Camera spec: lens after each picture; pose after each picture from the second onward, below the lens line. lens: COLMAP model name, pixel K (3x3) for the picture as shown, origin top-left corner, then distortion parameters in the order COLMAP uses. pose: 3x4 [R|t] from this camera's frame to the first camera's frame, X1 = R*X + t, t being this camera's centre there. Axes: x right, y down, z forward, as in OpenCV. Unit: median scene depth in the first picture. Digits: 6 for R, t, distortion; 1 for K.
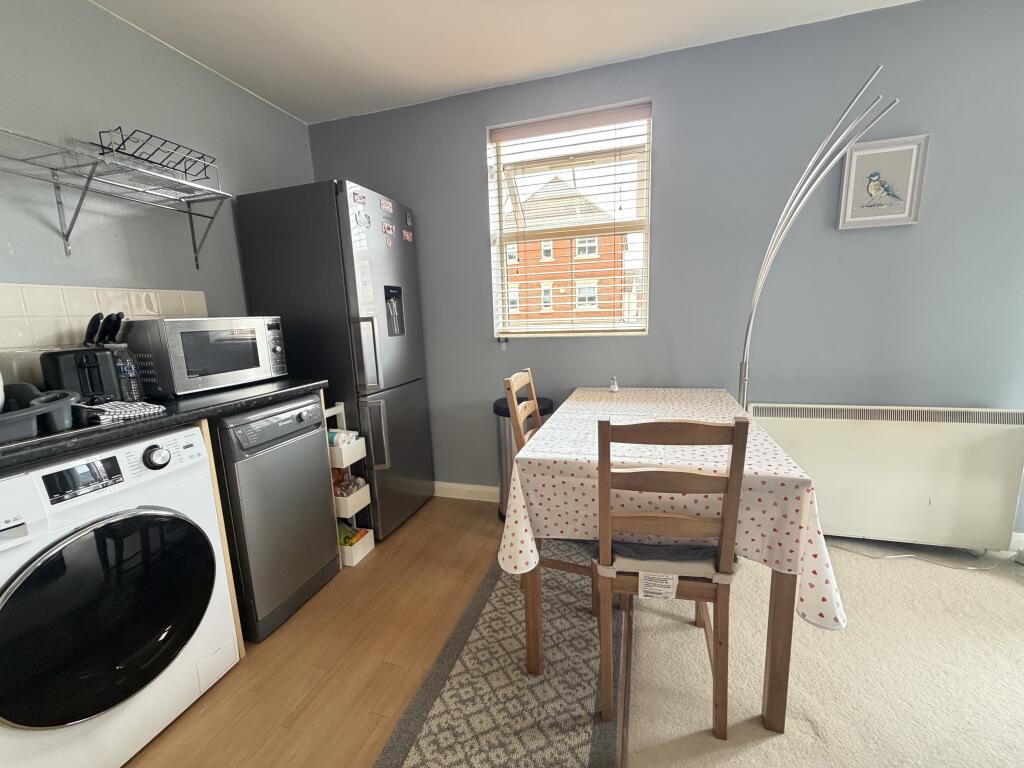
lens RADIAL K [[409.0, 0, 509.7], [0, 409.0, 384.2], [0, 0, 1]] dist [-0.000558, 0.000123]
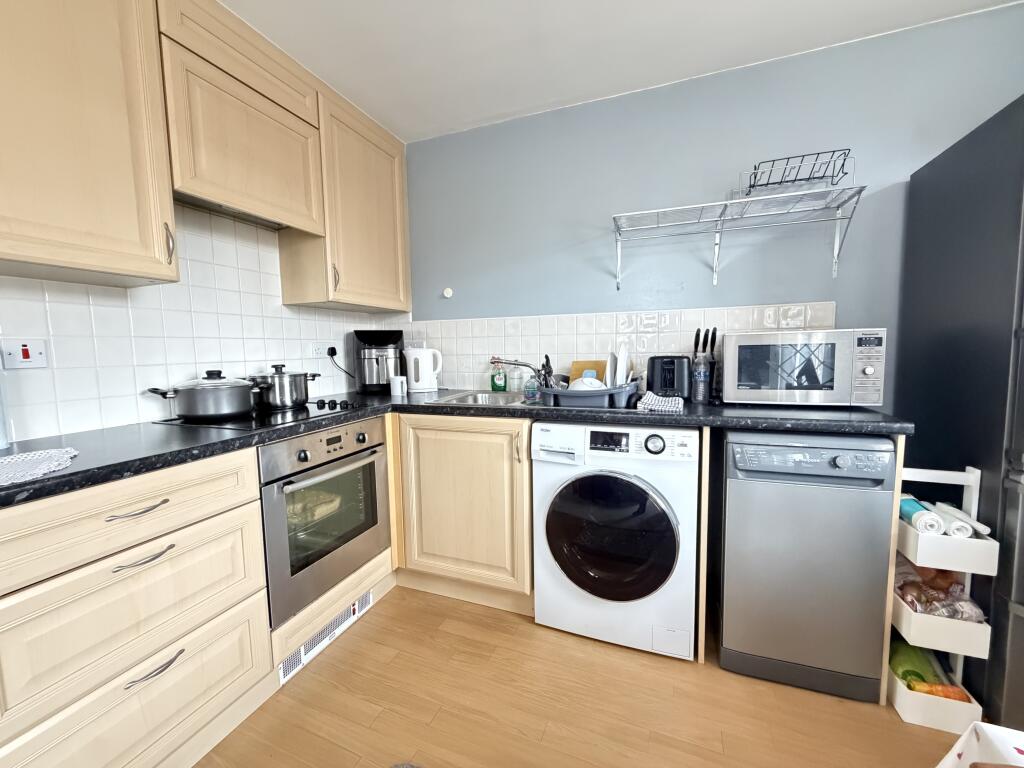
lens RADIAL K [[409.0, 0, 509.7], [0, 409.0, 384.2], [0, 0, 1]] dist [-0.000558, 0.000123]
pose [[-0.080846, 0.122272, -0.989198, 0.253140], [-0.143900, 0.980618, 0.132972, -0.067665], [0.986284, 0.153096, -0.061684, 0.393846]]
